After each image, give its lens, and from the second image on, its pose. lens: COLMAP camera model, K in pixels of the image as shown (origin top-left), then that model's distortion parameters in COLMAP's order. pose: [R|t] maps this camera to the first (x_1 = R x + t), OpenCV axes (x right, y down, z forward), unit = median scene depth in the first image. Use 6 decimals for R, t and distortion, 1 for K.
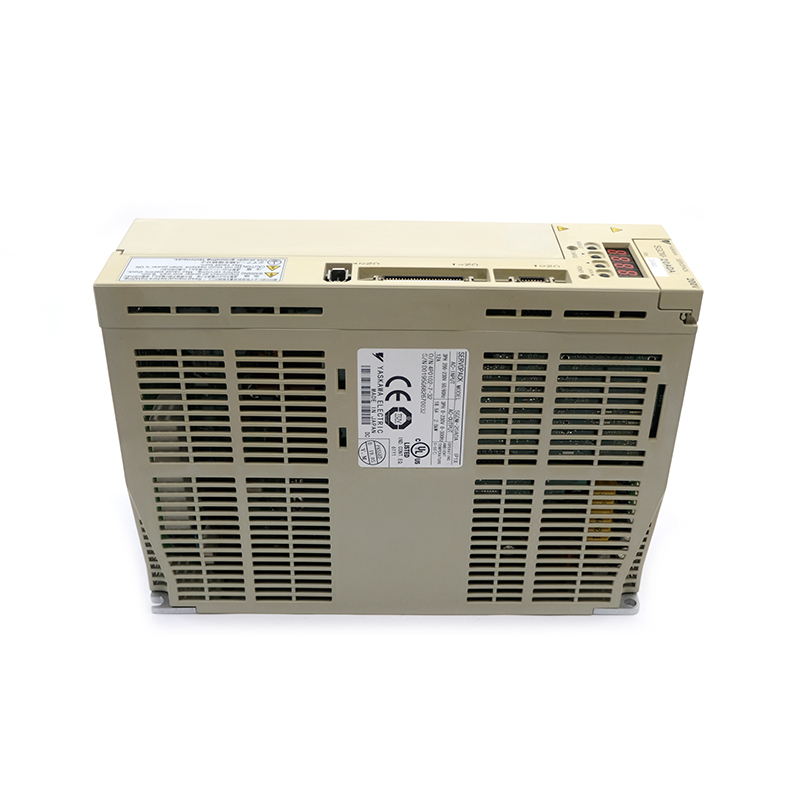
lens RADIAL K [[1050.3, 0, 398.7], [0, 1050.3, 397.8], [0, 0, 1]] dist [-0.046761, 0.000000]
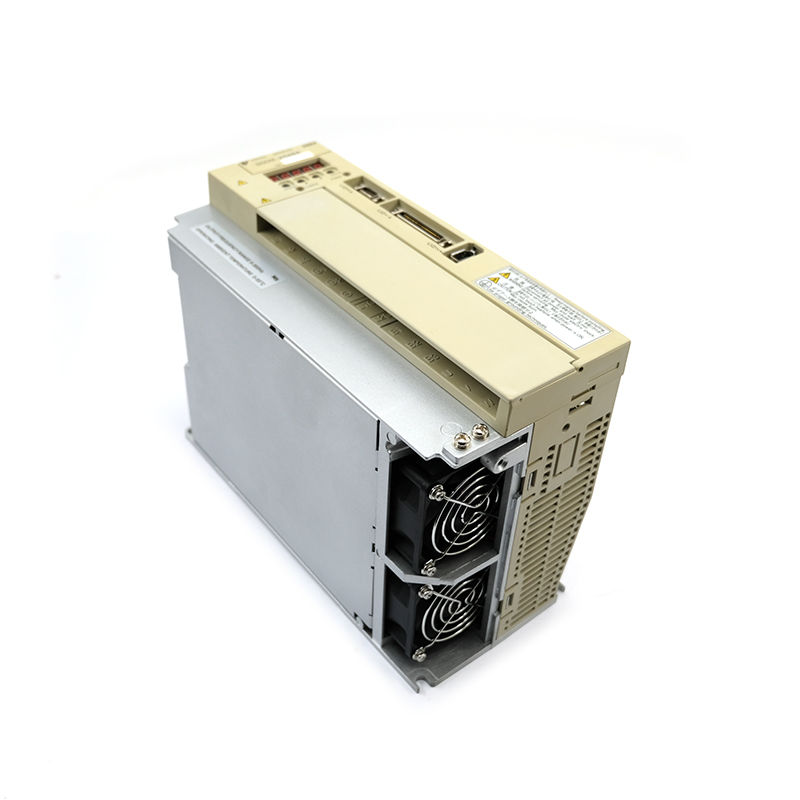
lens RADIAL K [[939.3, 0, 399.8], [0, 939.3, 402.6], [0, 0, 1]] dist [-0.057245, 0.000000]
pose [[-0.614916, -0.534178, 0.580114, -0.700721], [0.355014, 0.469353, 0.808500, -0.898638], [-0.704161, 0.703108, -0.098972, 1.233460]]
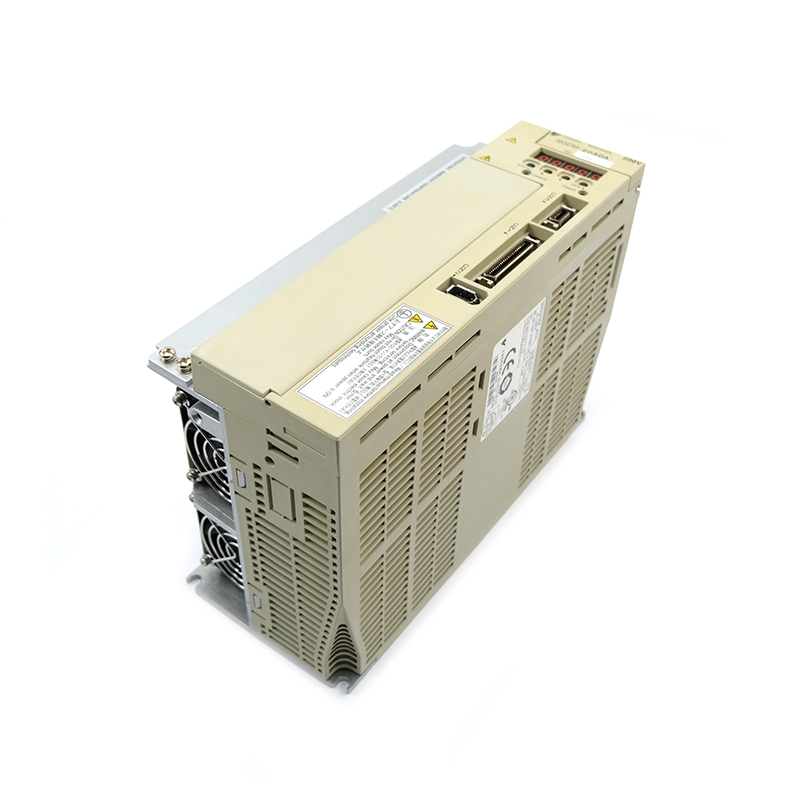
lens RADIAL K [[938.7, 0, 402.9], [0, 938.7, 398.1], [0, 0, 1]] dist [-0.012422, 0.000000]
pose [[0.595269, -0.546677, 0.588896, -0.654084], [0.387223, 0.837342, 0.385898, -0.388929], [-0.704069, -0.001679, 0.710129, 0.387389]]
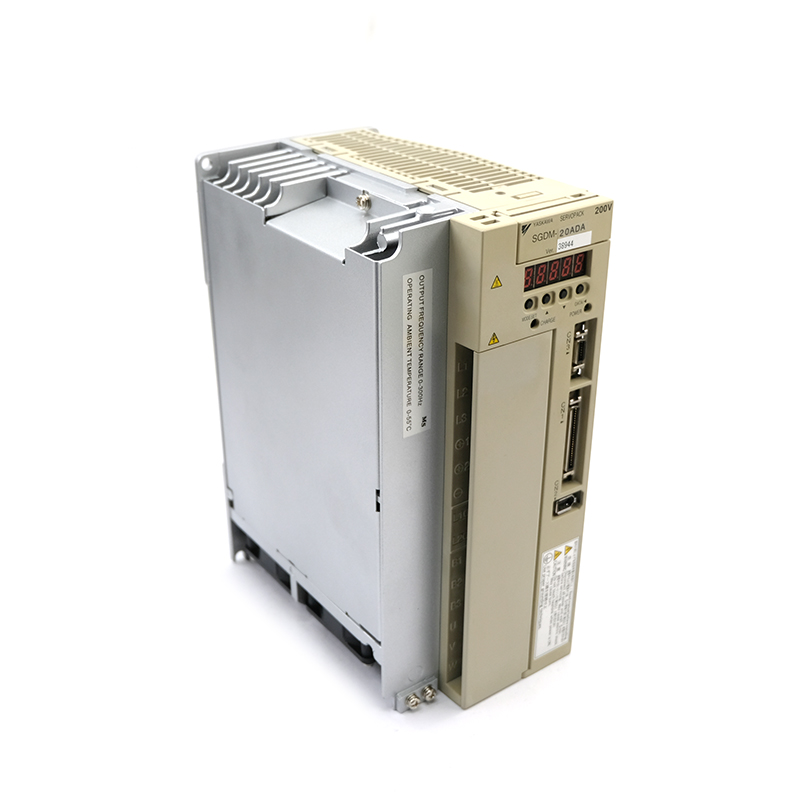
lens RADIAL K [[1062.8, 0, 398.7], [0, 1062.8, 399.4], [0, 0, 1]] dist [-0.057662, 0.000000]
pose [[0.013107, -0.887376, -0.460861, 0.566273], [-0.096422, -0.459874, 0.882734, -1.049629], [-0.995254, 0.032867, -0.091590, 1.245921]]
